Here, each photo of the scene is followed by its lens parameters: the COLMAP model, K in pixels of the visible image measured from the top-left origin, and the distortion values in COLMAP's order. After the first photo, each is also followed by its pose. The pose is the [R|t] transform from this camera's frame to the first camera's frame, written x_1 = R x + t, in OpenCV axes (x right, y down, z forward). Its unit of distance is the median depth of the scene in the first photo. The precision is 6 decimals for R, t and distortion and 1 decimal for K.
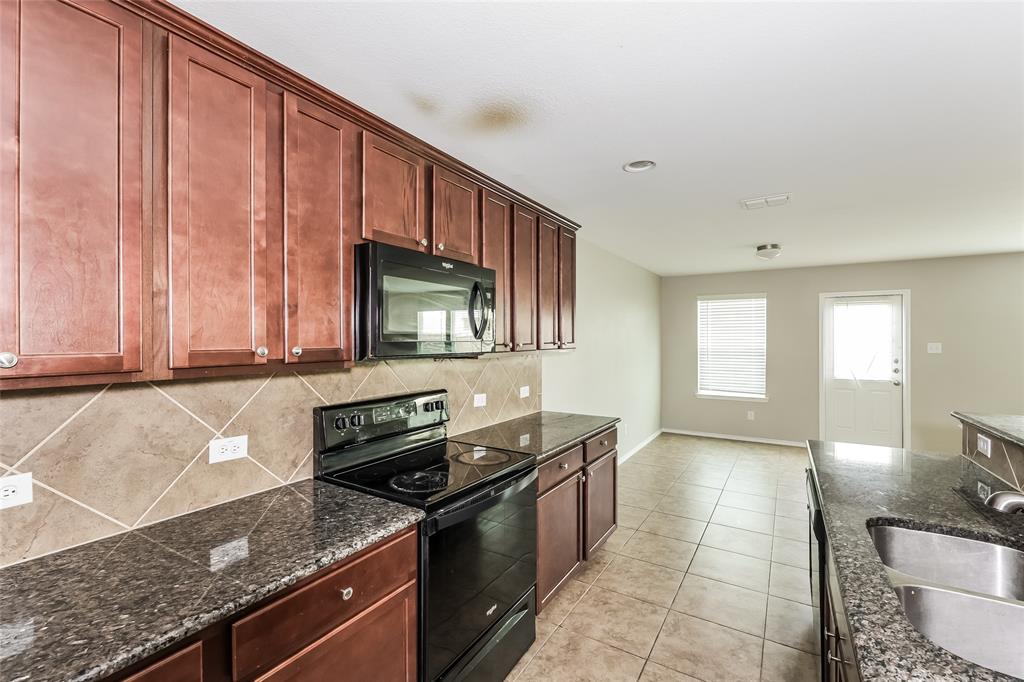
lens RADIAL K [[437.3, 0, 504.0], [0, 437.3, 340.3], [0, 0, 1]] dist [-0.003555, -0.001354]
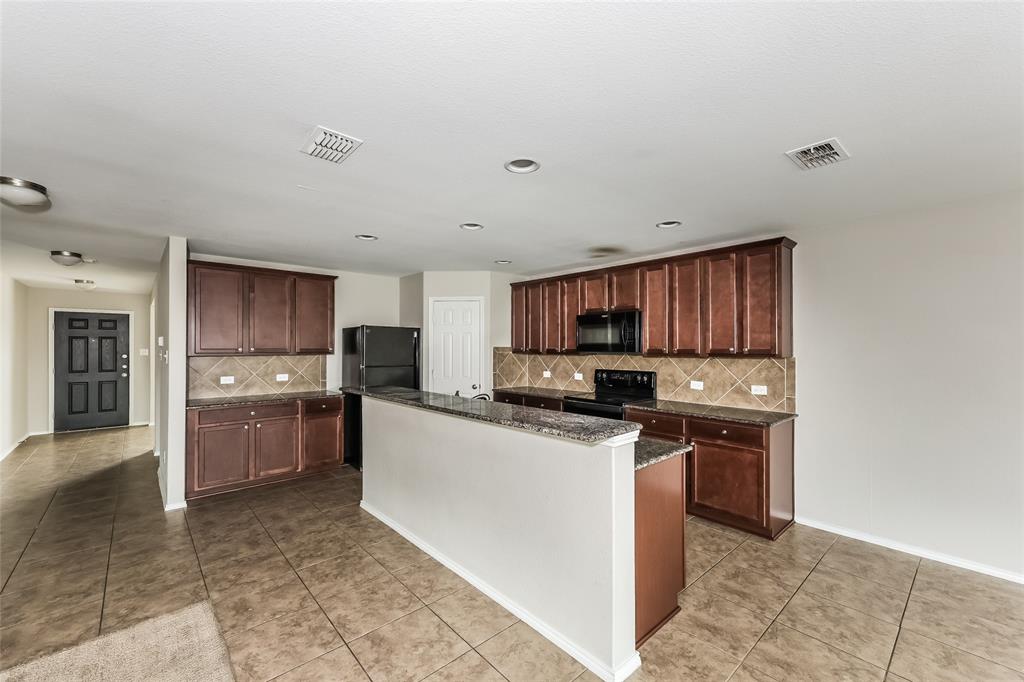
lens RADIAL K [[418.9, 0, 513.8], [0, 418.9, 341.4], [0, 0, 1]] dist [0.014750, -0.000520]
pose [[-0.242762, -0.005214, -0.970072, 0.776012], [-0.001941, 0.999986, -0.004889, -0.001231], [0.970084, 0.000696, -0.242769, 0.394647]]
